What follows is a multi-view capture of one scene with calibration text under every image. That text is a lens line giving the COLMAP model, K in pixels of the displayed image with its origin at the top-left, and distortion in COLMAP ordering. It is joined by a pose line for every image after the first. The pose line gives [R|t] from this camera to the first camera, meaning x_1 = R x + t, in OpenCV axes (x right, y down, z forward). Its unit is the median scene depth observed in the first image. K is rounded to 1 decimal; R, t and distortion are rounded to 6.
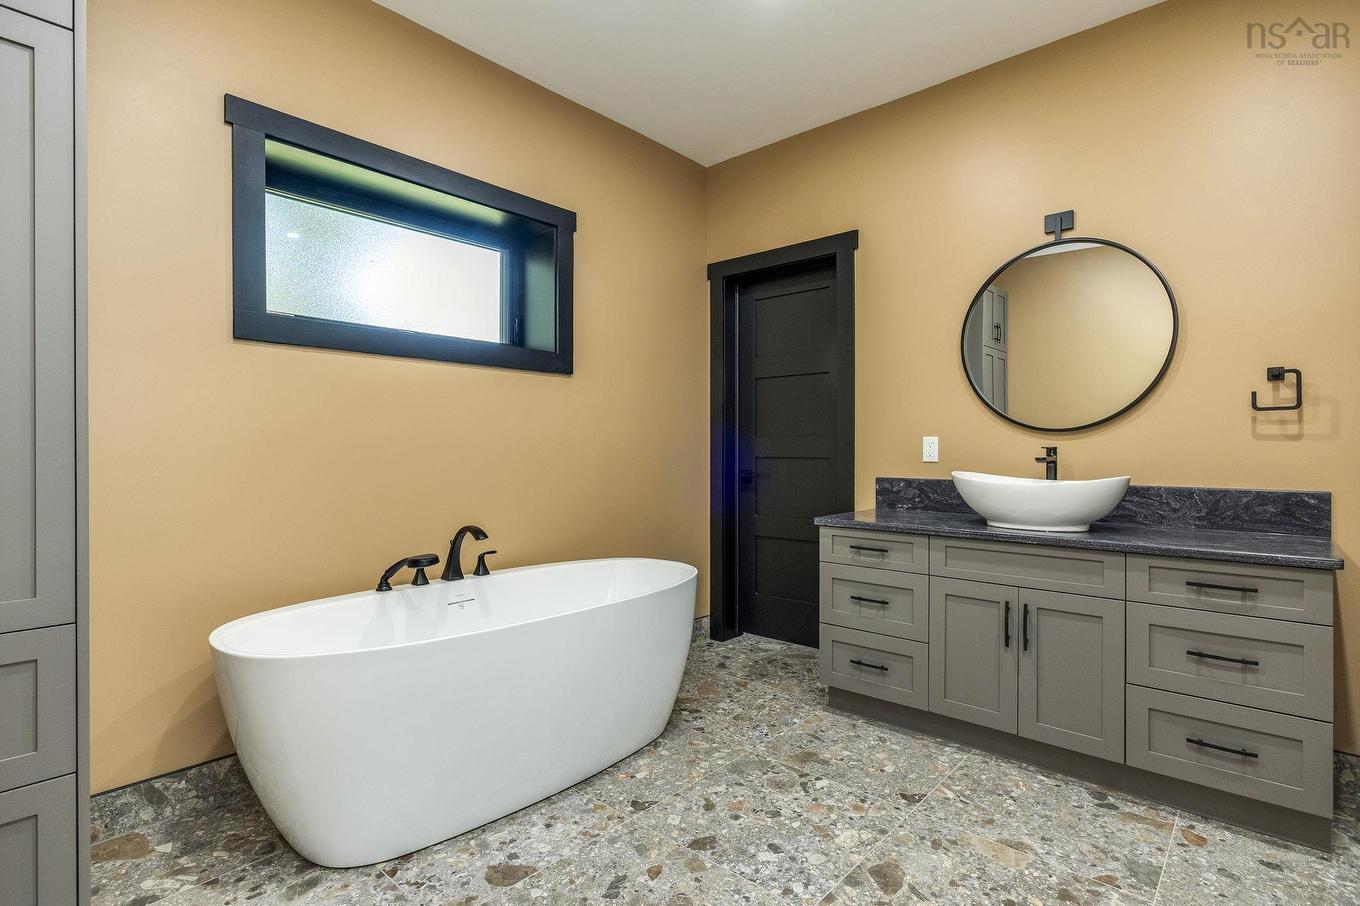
lens RADIAL K [[674.2, 0, 673.5], [0, 674.2, 450.6], [0, 0, 1]] dist [-0.002338, -0.000870]
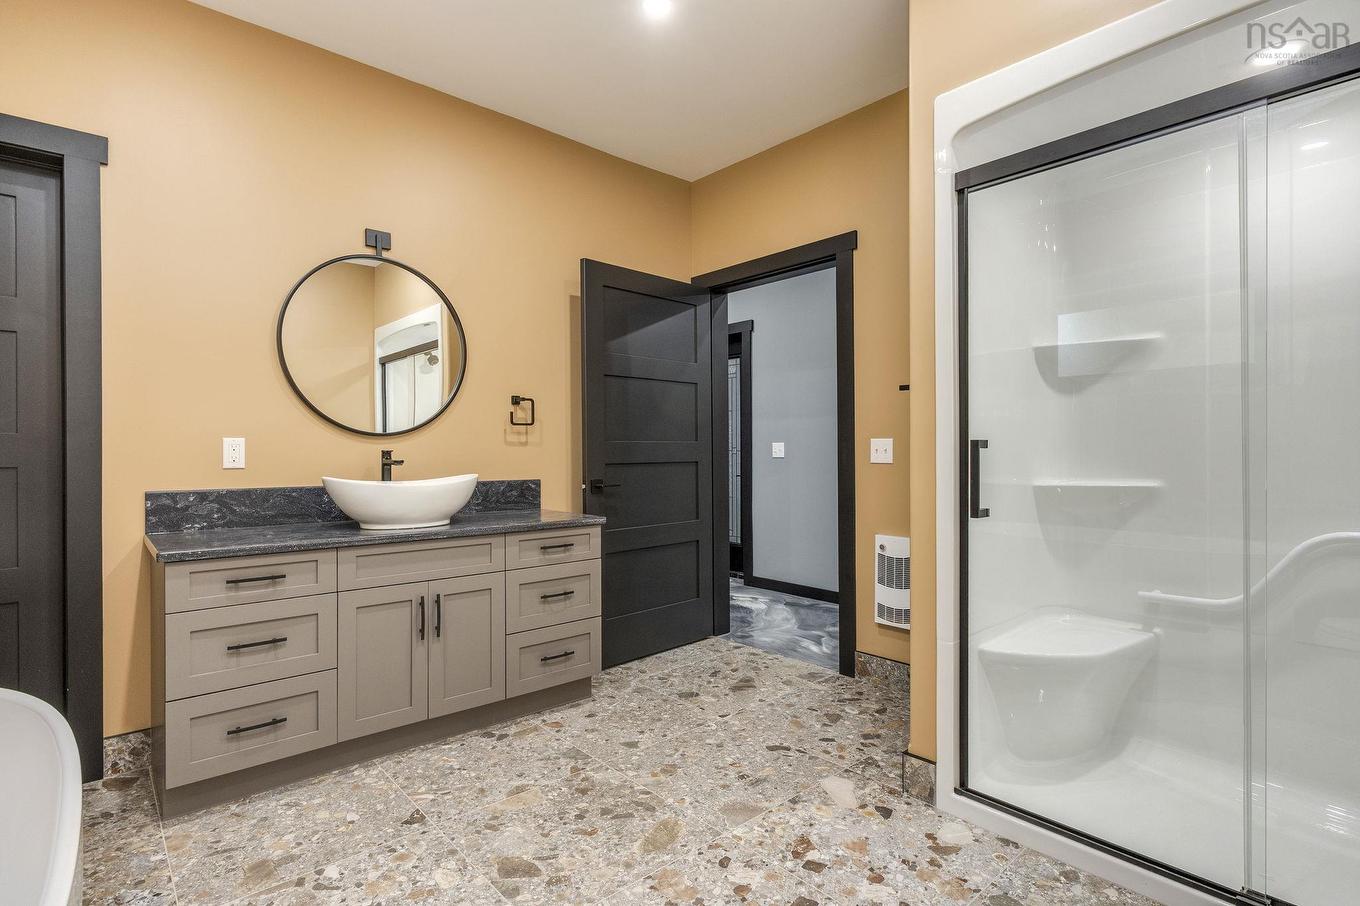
lens RADIAL K [[674.2, 0, 683.2], [0, 674.2, 451.6], [0, 0, 1]] dist [-0.002338, -0.000870]
pose [[0.092832, 0.000168, 0.995682, -0.520135], [0.006124, 0.999981, -0.000740, 0.000209], [-0.995663, 0.006166, 0.092829, 0.496077]]
